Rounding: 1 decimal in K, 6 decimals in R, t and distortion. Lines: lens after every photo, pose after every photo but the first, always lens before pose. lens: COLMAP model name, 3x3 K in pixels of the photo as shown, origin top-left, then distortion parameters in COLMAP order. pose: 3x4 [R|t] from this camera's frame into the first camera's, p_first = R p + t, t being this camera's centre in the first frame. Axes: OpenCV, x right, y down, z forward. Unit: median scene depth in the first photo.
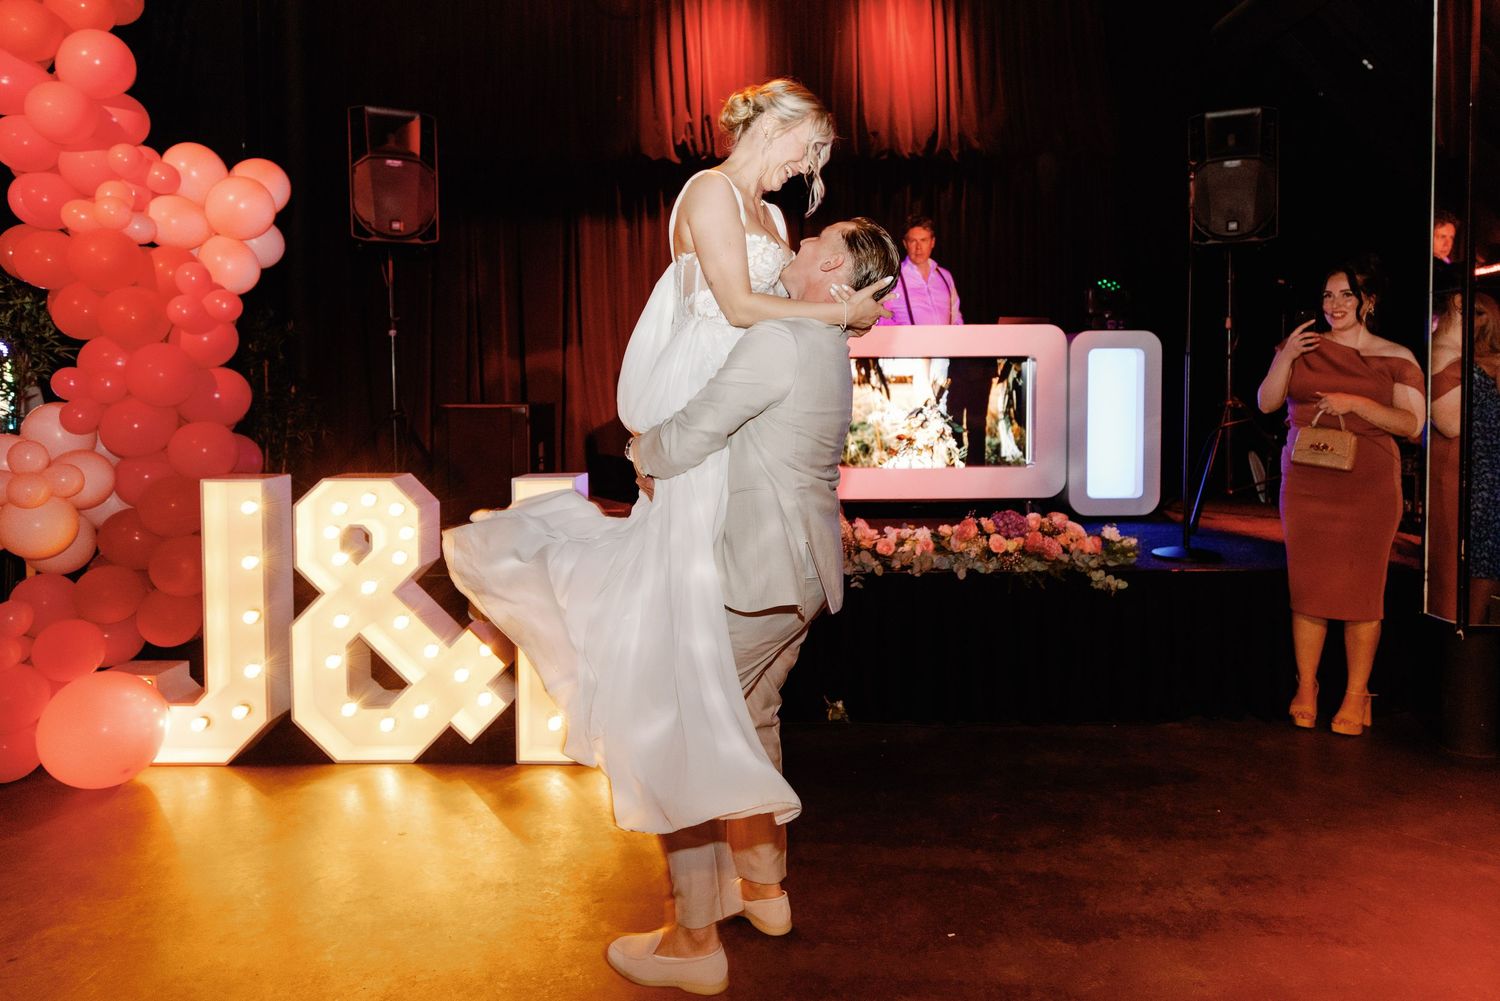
lens RADIAL K [[947.6, 0, 769.8], [0, 947.6, 424.7], [0, 0, 1]] dist [-0.004445, -0.000747]
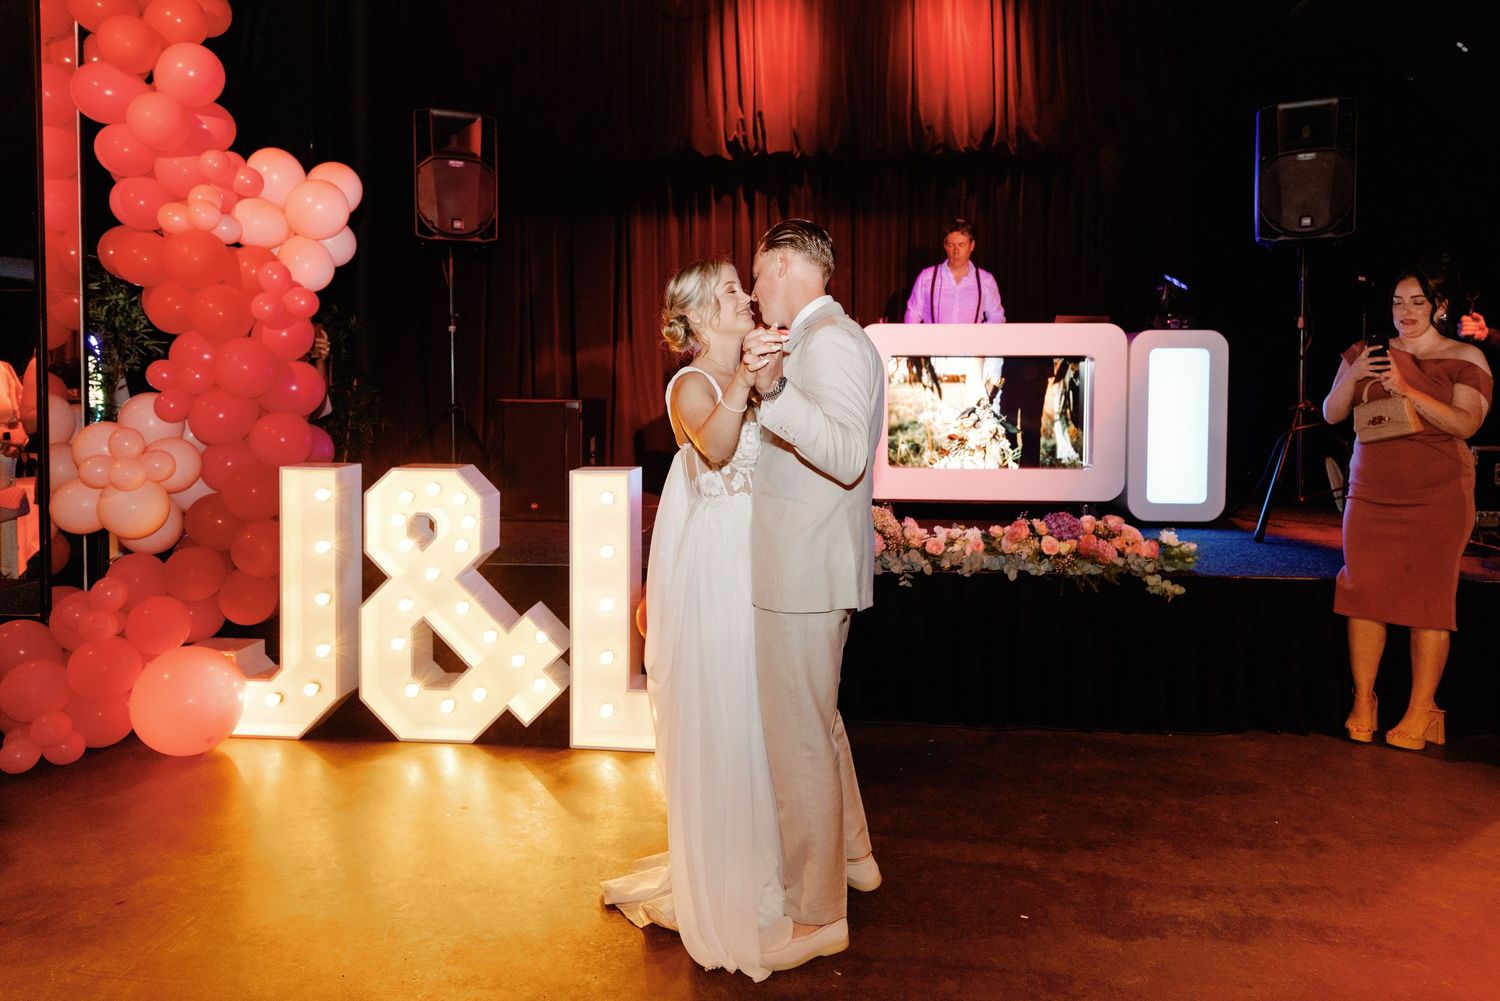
lens RADIAL K [[978.4, 0, 738.9], [0, 978.4, 417.1], [0, 0, 1]] dist [0.004184, 0.000125]
pose [[0.996771, 0.012255, -0.079351, -0.003530], [-0.012755, 0.999902, -0.005796, 0.001708], [0.079272, 0.006789, 0.996830, -0.045223]]
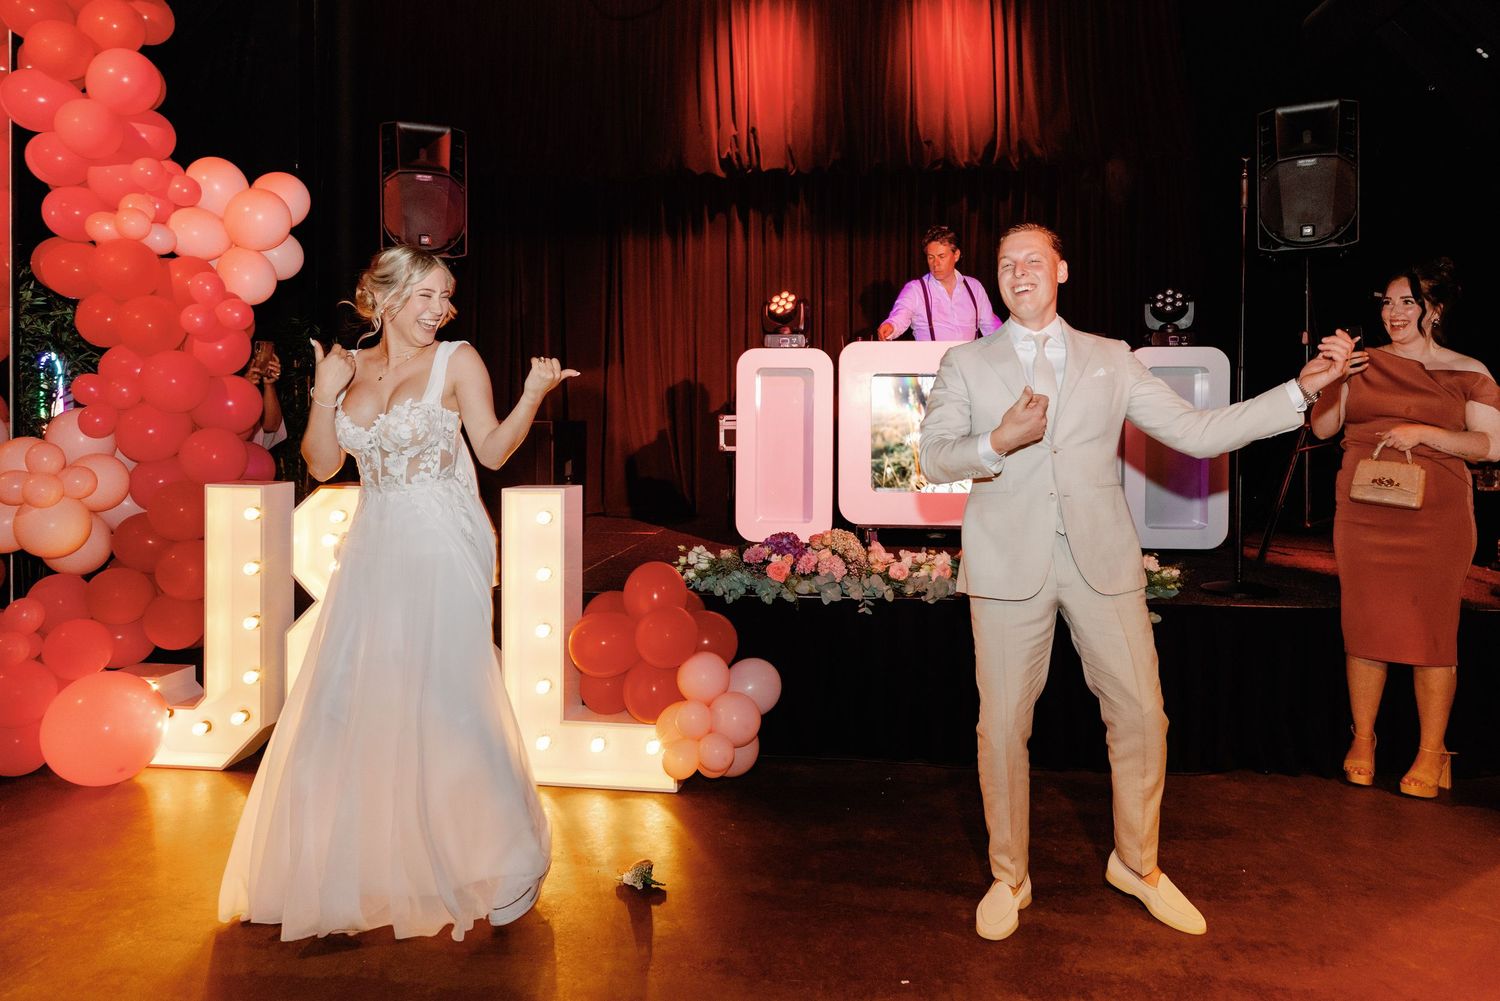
lens RADIAL K [[987.4, 0, 756.0], [0, 987.4, 432.9], [0, 0, 1]] dist [-0.002156, -0.000516]
pose [[0.994131, 0.010637, -0.107658, 0.087352], [-0.013346, 0.999612, -0.024469, 0.018198], [0.107355, 0.025762, 0.993887, 0.009516]]
